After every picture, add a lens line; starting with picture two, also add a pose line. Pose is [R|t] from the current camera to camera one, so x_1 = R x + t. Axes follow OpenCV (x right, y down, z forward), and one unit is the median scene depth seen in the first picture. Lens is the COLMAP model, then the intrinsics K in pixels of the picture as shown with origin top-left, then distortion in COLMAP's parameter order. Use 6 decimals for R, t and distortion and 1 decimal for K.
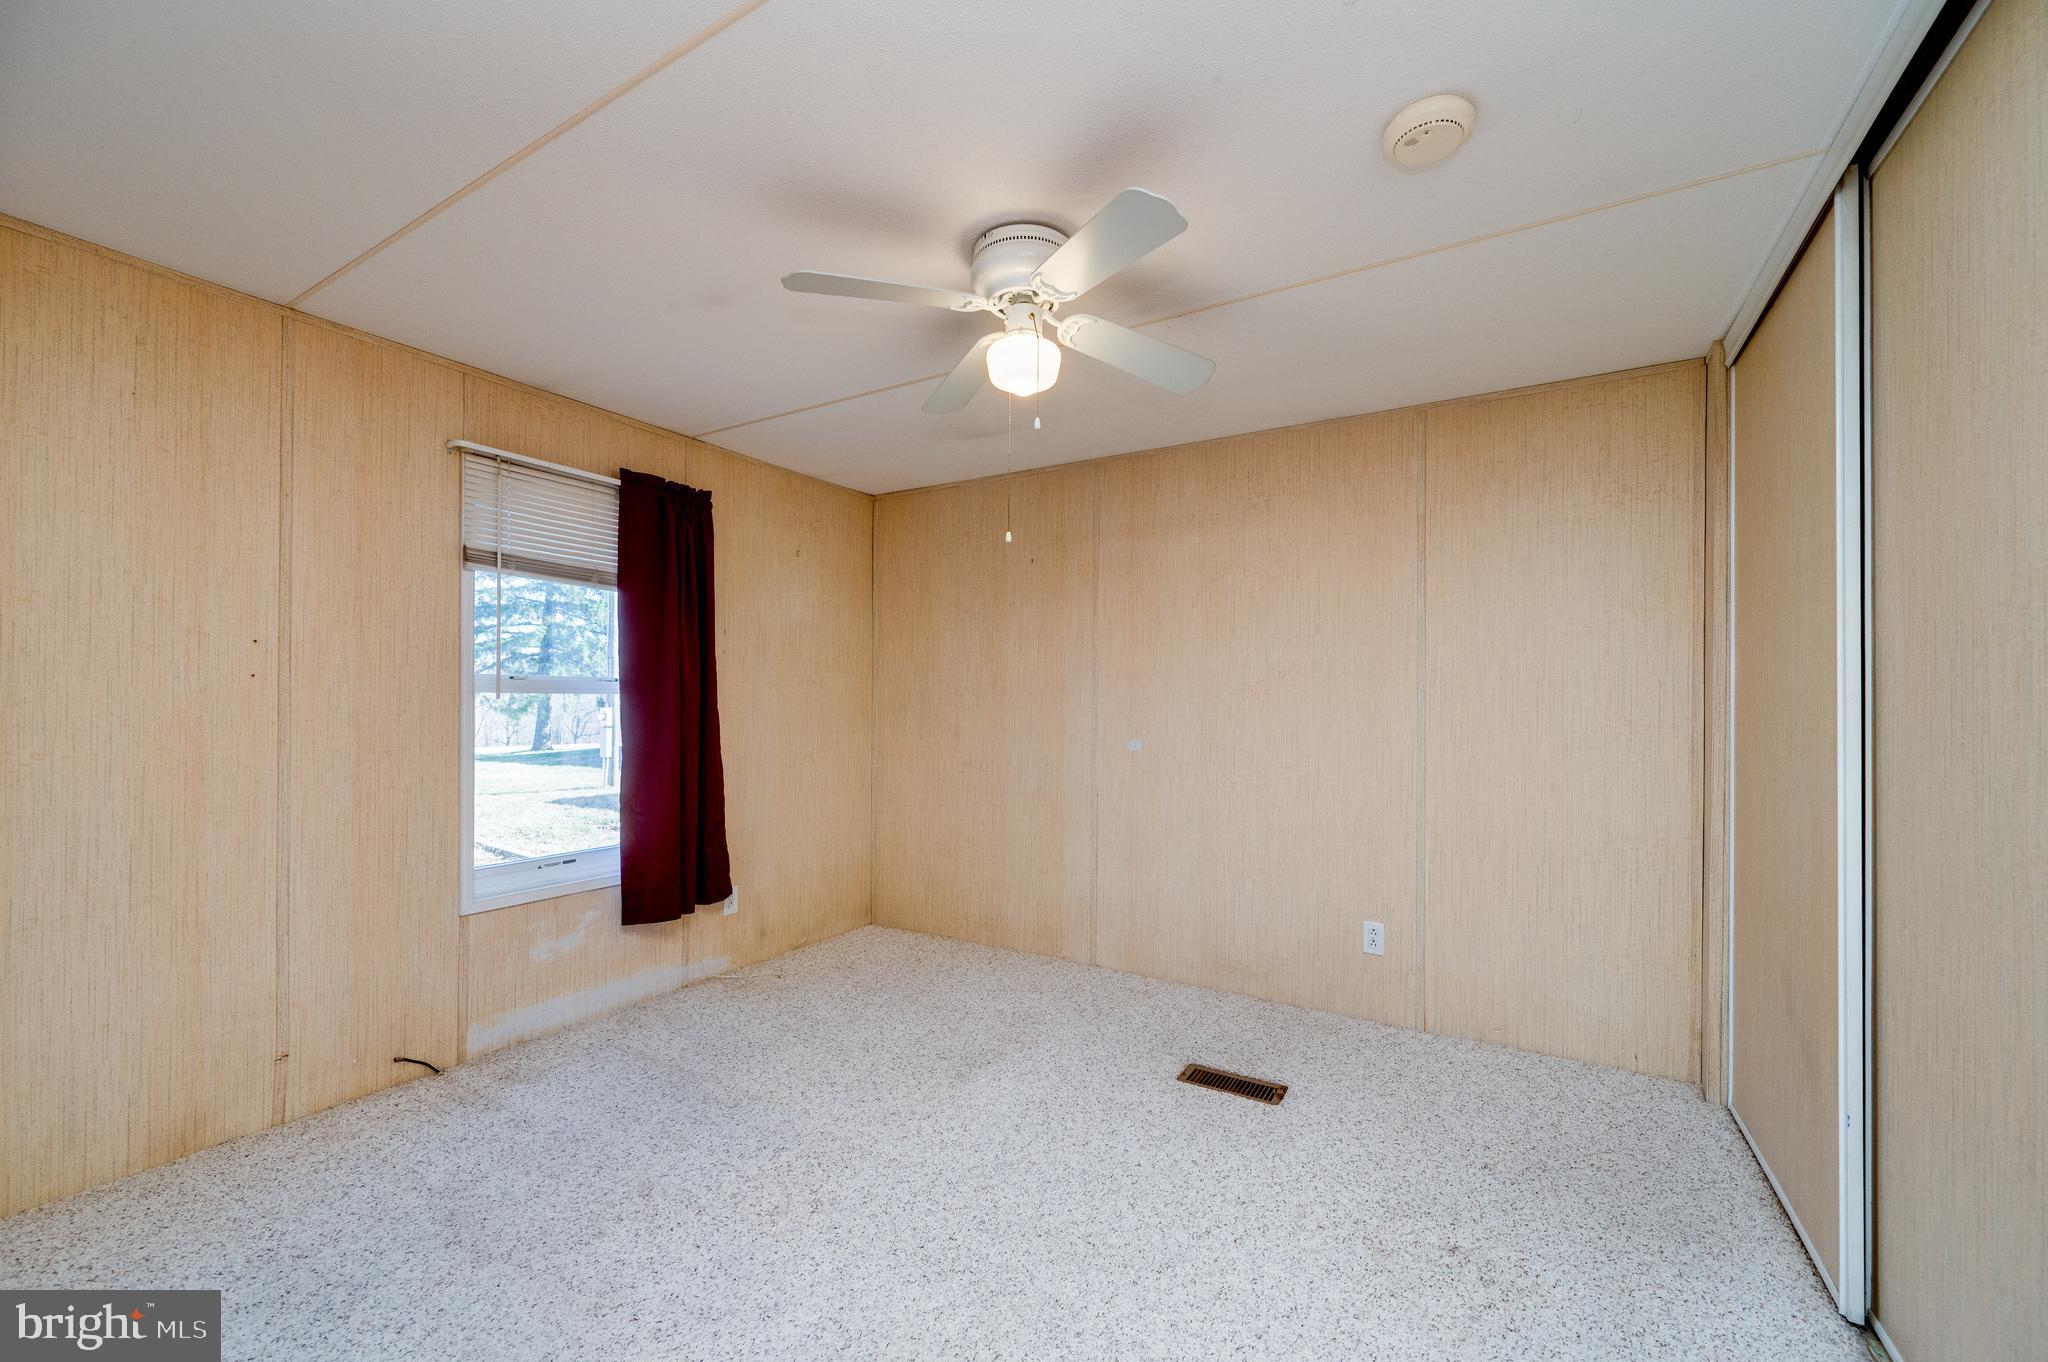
lens RADIAL K [[811.3, 0, 1014.1], [0, 811.3, 685.6], [0, 0, 1]] dist [0.000299, 0.000094]
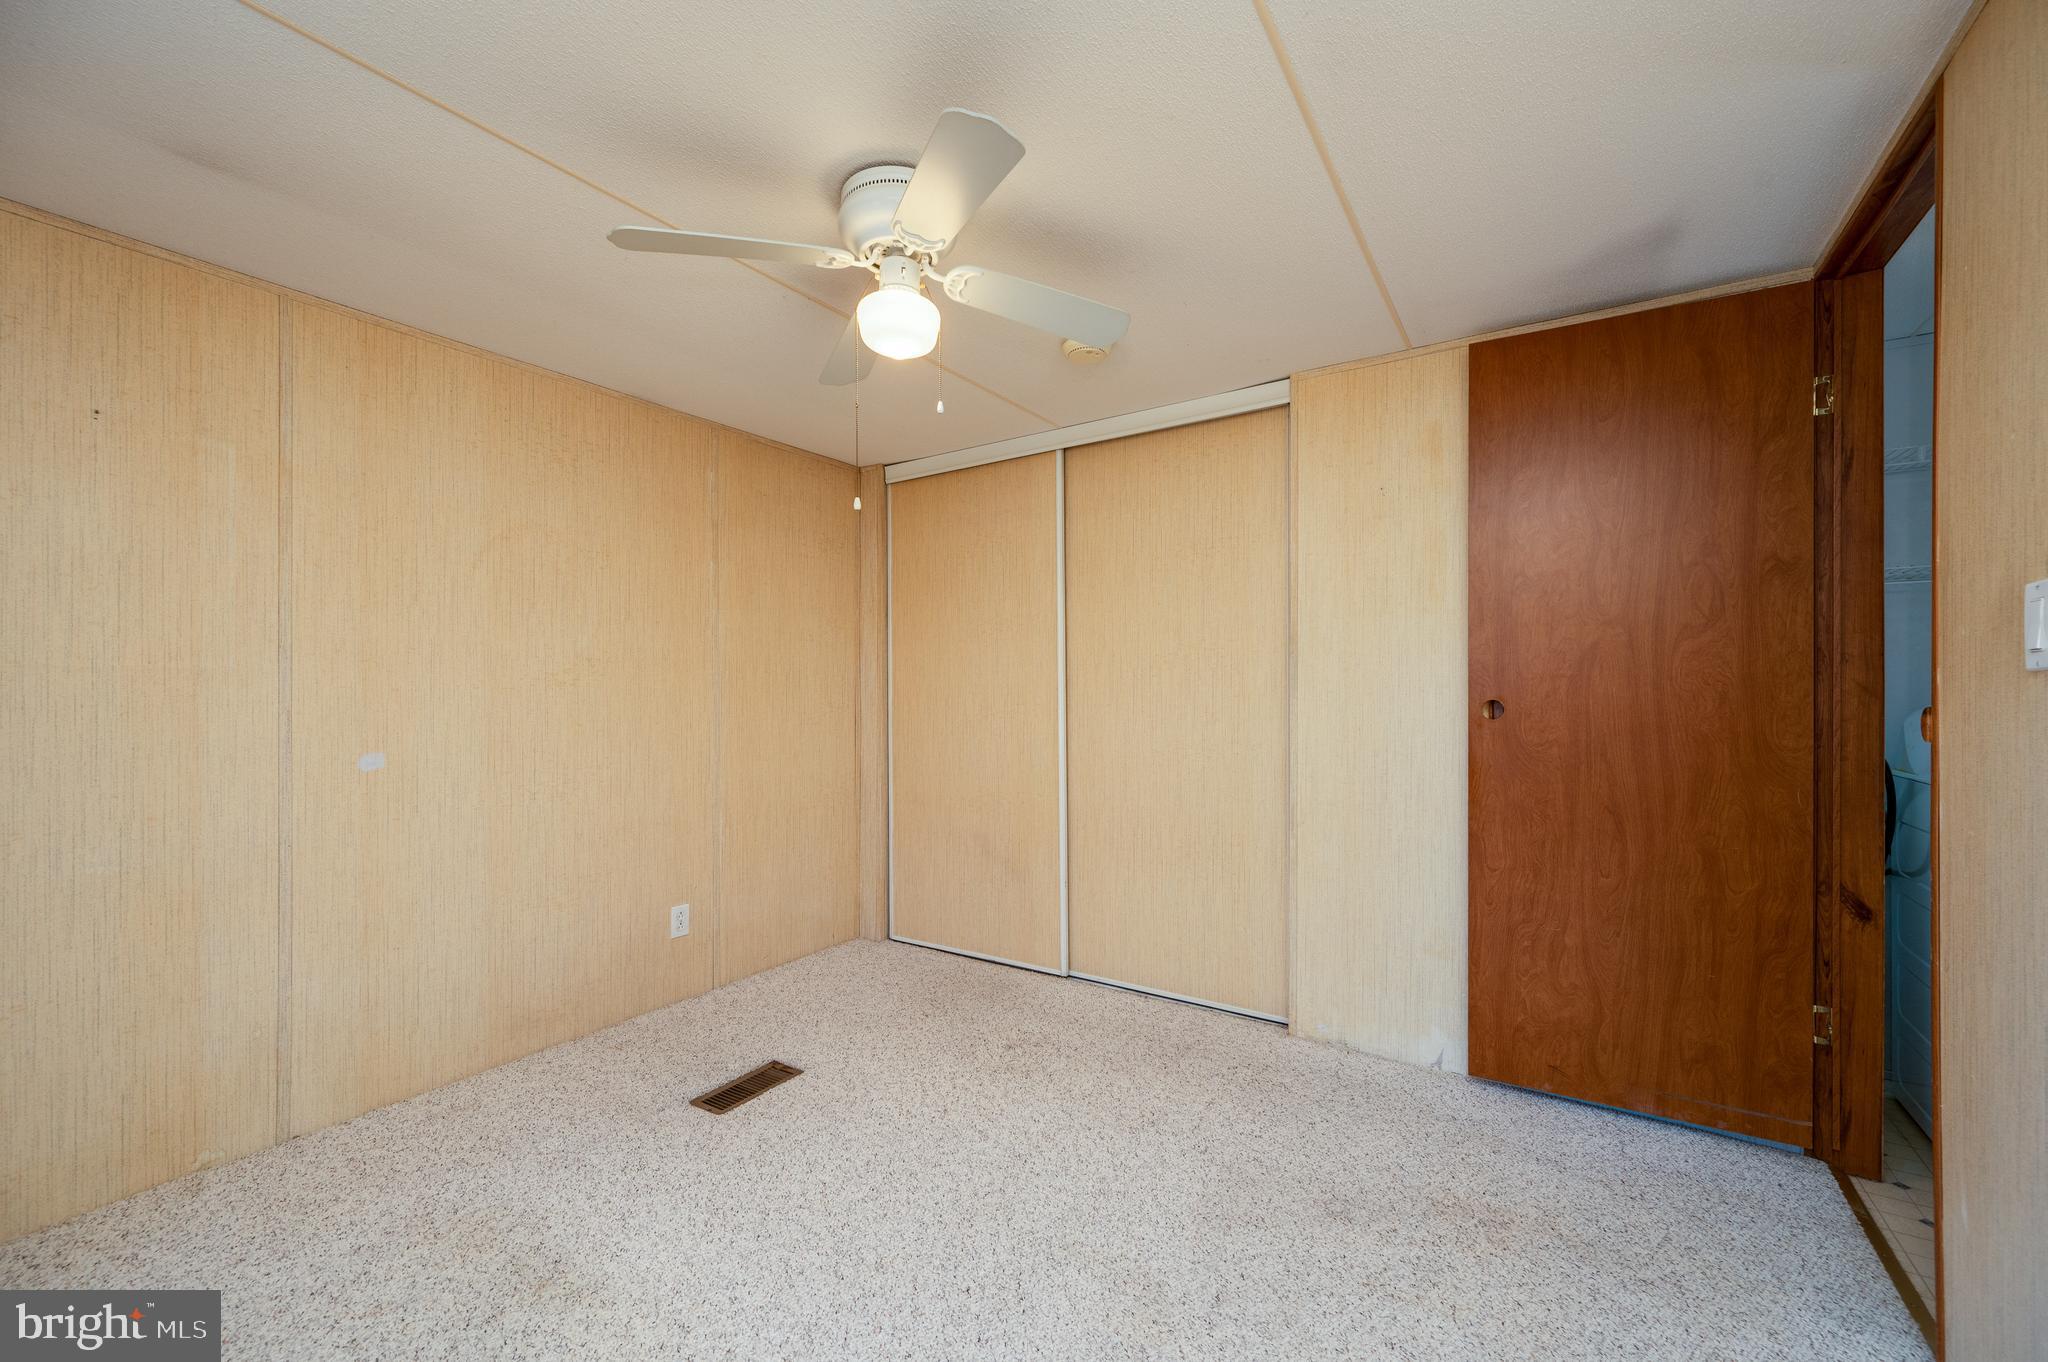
lens RADIAL K [[811.3, 0, 1014.1], [0, 811.3, 685.6], [0, 0, 1]] dist [0.000299, 0.000094]
pose [[0.034268, -0.002386, 0.999410, -0.572680], [-0.016136, 0.999865, 0.002940, 0.001244], [-0.999282, -0.016227, 0.034225, 0.542012]]
